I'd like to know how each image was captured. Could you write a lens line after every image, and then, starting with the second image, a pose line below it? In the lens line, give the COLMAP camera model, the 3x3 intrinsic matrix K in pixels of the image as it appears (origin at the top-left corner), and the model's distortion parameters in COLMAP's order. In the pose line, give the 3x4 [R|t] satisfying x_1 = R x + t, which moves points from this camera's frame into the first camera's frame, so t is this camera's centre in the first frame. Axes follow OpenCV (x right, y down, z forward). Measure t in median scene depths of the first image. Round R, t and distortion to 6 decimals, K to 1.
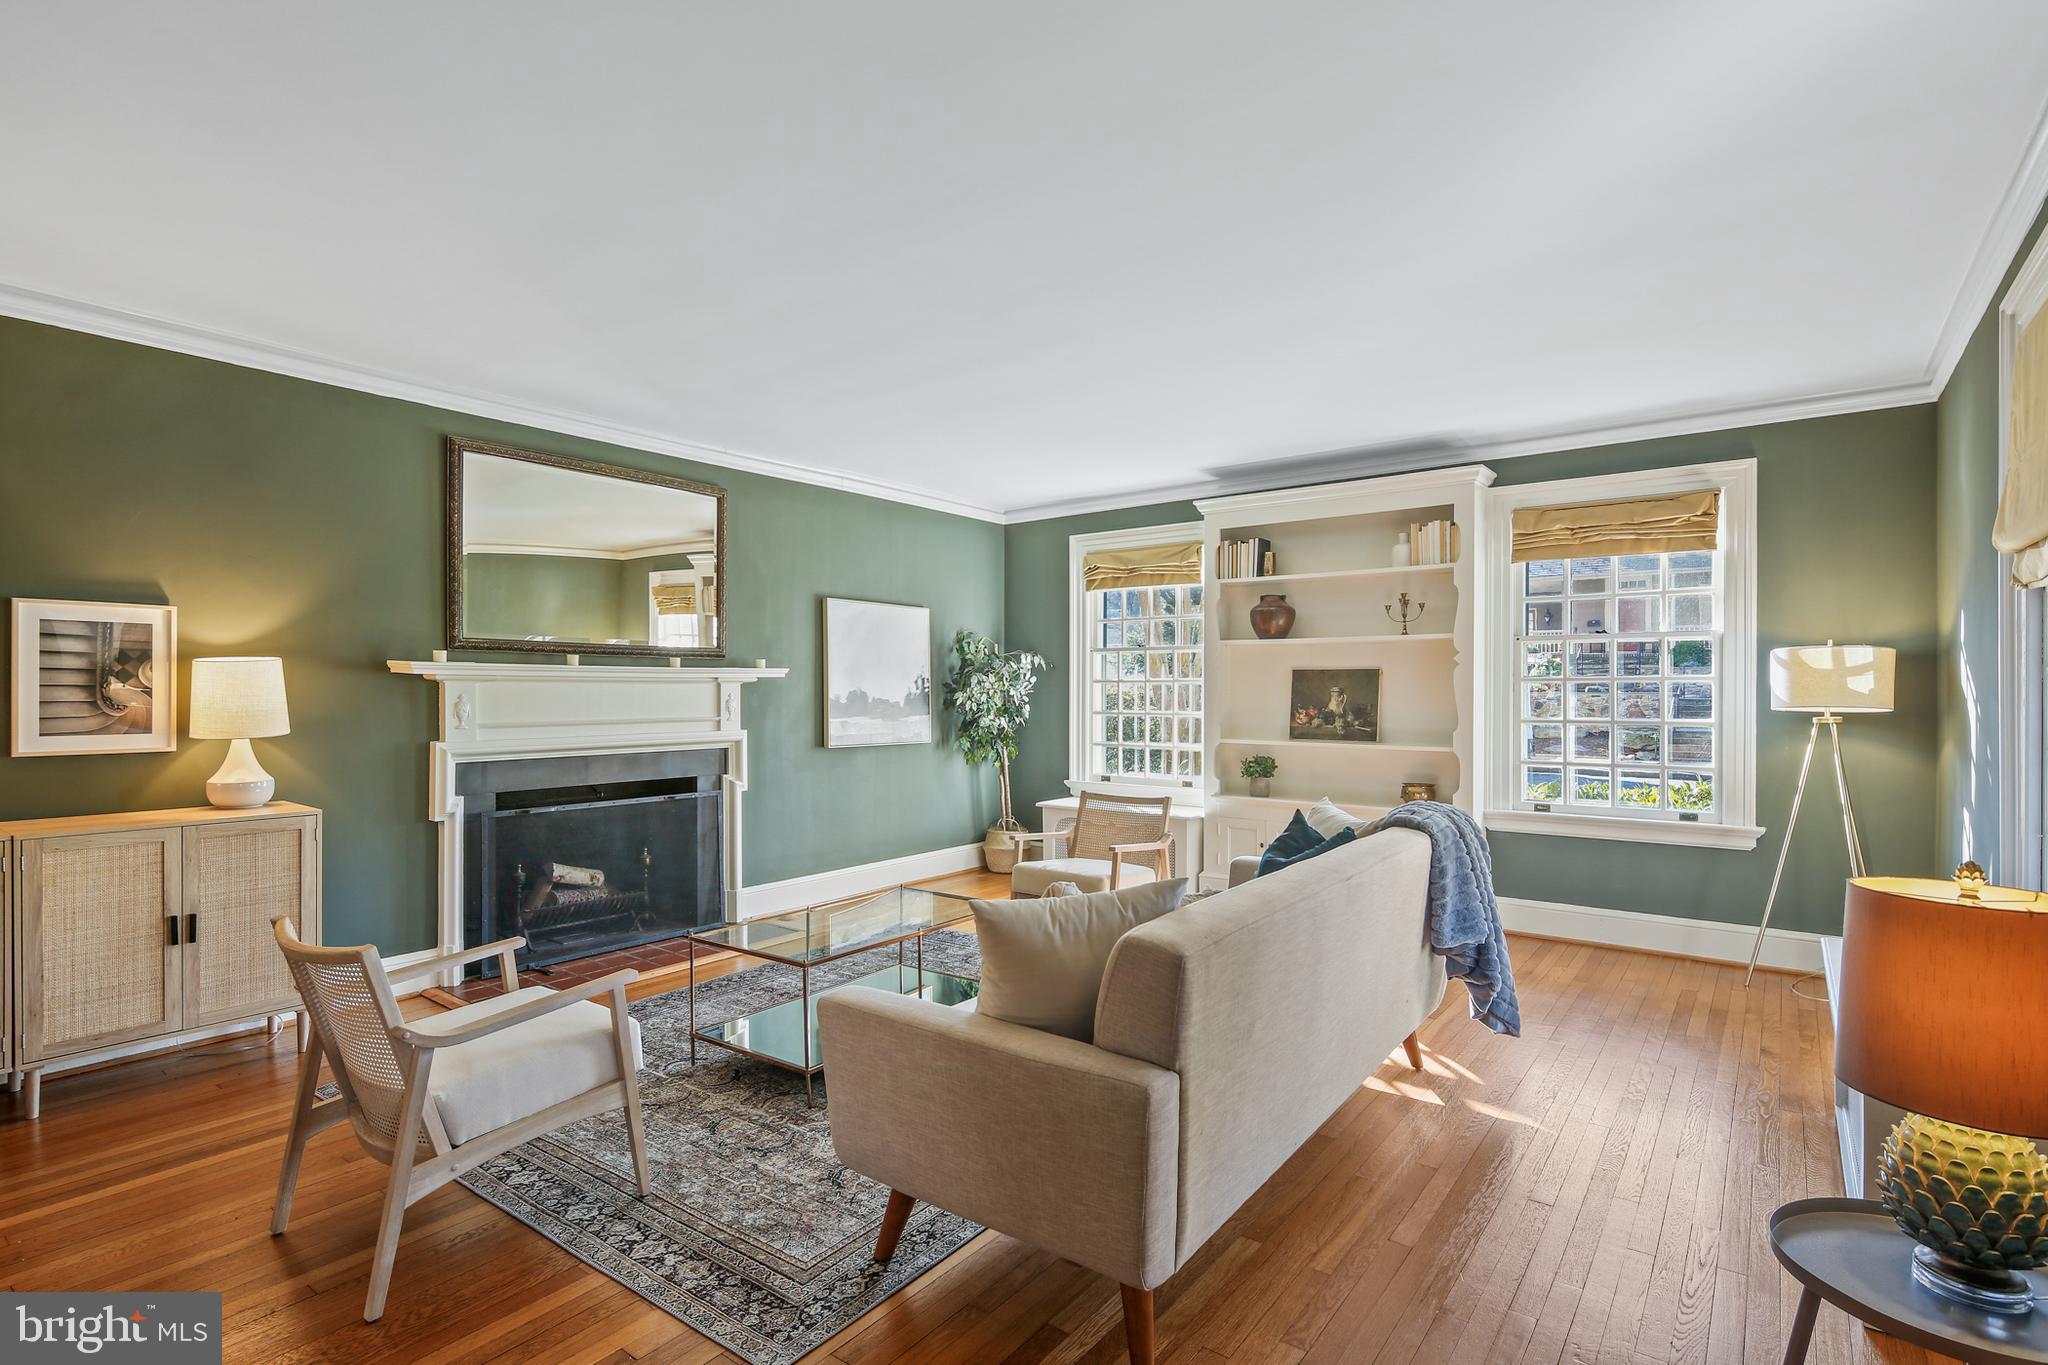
lens RADIAL K [[1001.6, 0, 1024.0], [0, 1001.6, 682.5], [0, 0, 1]] dist [0.003140, -0.000610]
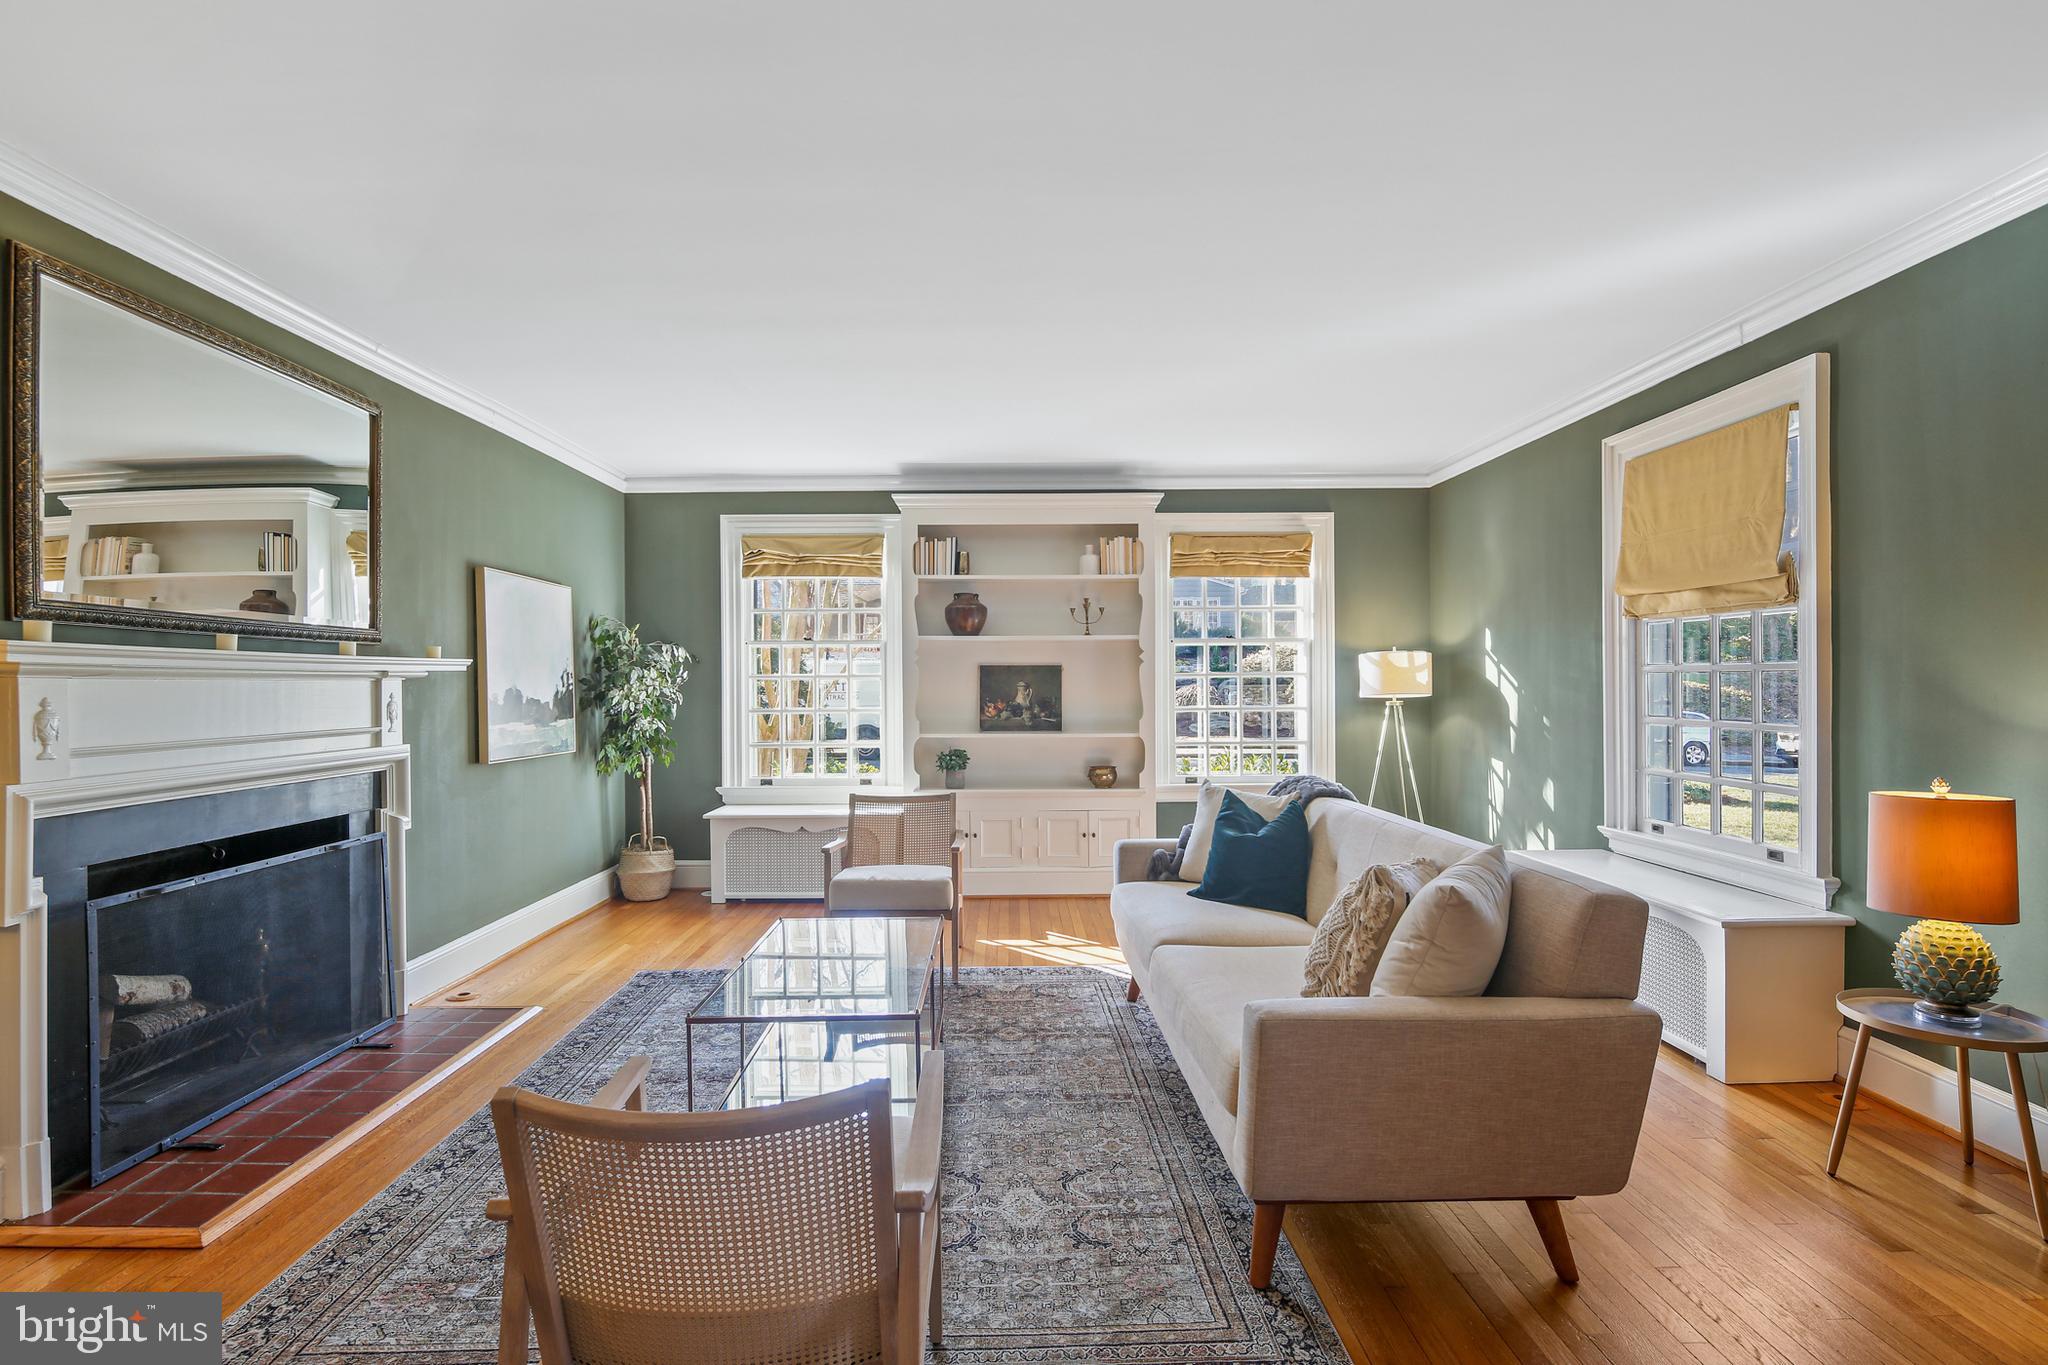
lens RADIAL K [[994.4, 0, 1024.0], [0, 994.4, 682.5], [0, 0, 1]] dist [0.001198, -0.000111]
pose [[0.786832, -0.004063, 0.617154, -0.364368], [0.001874, 0.999989, 0.004193, 0.000796], [-0.617165, -0.002143, 0.786831, 0.163951]]
